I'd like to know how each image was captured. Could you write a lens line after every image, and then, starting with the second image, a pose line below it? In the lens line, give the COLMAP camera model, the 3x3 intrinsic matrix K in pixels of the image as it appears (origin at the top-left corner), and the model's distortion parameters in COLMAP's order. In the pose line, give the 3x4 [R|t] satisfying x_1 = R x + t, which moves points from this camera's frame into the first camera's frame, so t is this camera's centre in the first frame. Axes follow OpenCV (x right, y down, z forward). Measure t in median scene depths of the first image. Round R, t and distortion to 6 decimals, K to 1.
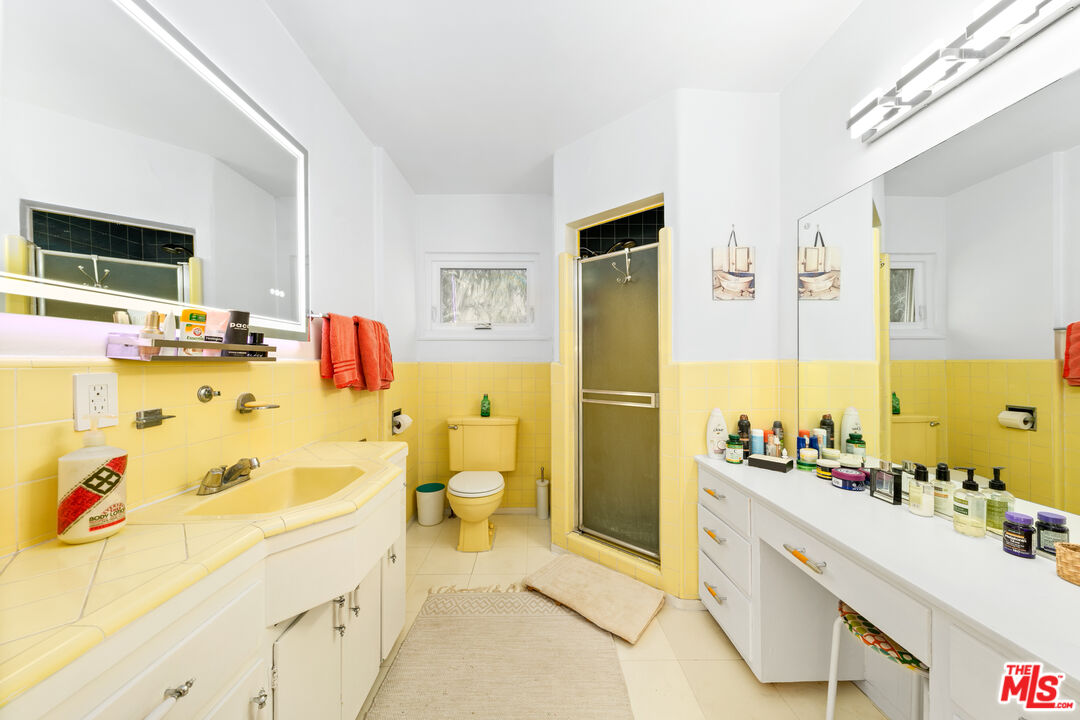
lens RADIAL K [[371.2, 0, 541.2], [0, 371.2, 363.6], [0, 0, 1]] dist [-0.000076, 0.000169]
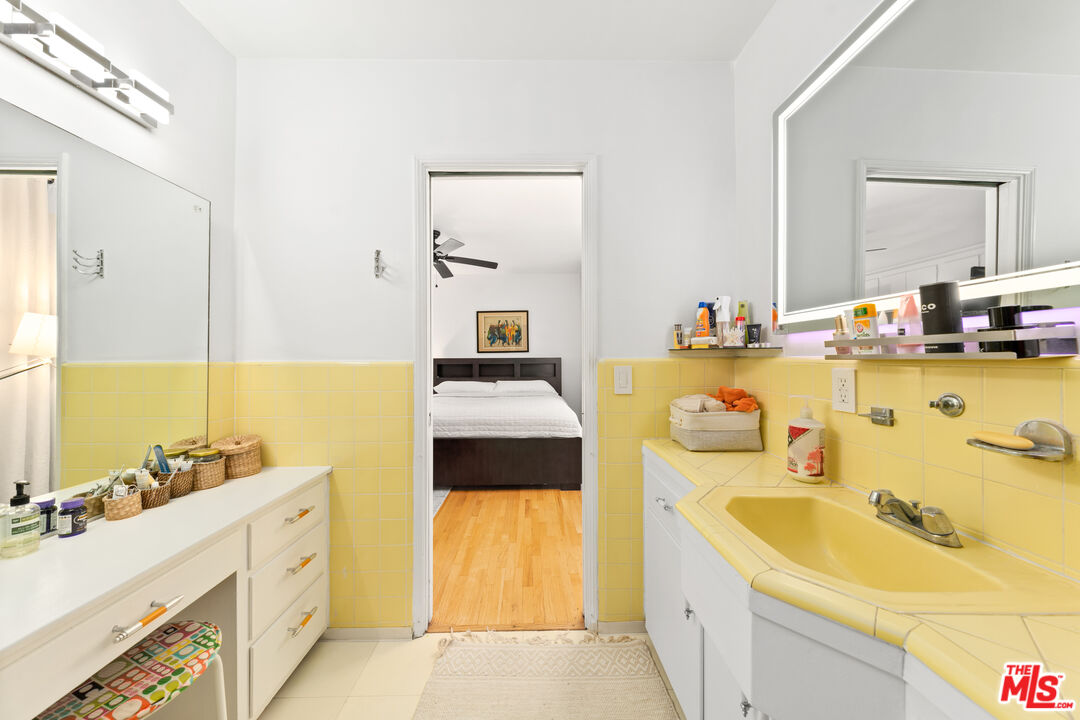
lens RADIAL K [[371.2, 0, 537.4], [0, 371.2, 360.0], [0, 0, 1]] dist [-0.000076, 0.000169]
pose [[-0.999536, 0.003628, -0.030255, -0.085999], [0.003561, 0.999991, 0.002276, -0.011666], [0.030263, 0.002168, -0.999540, 1.970687]]
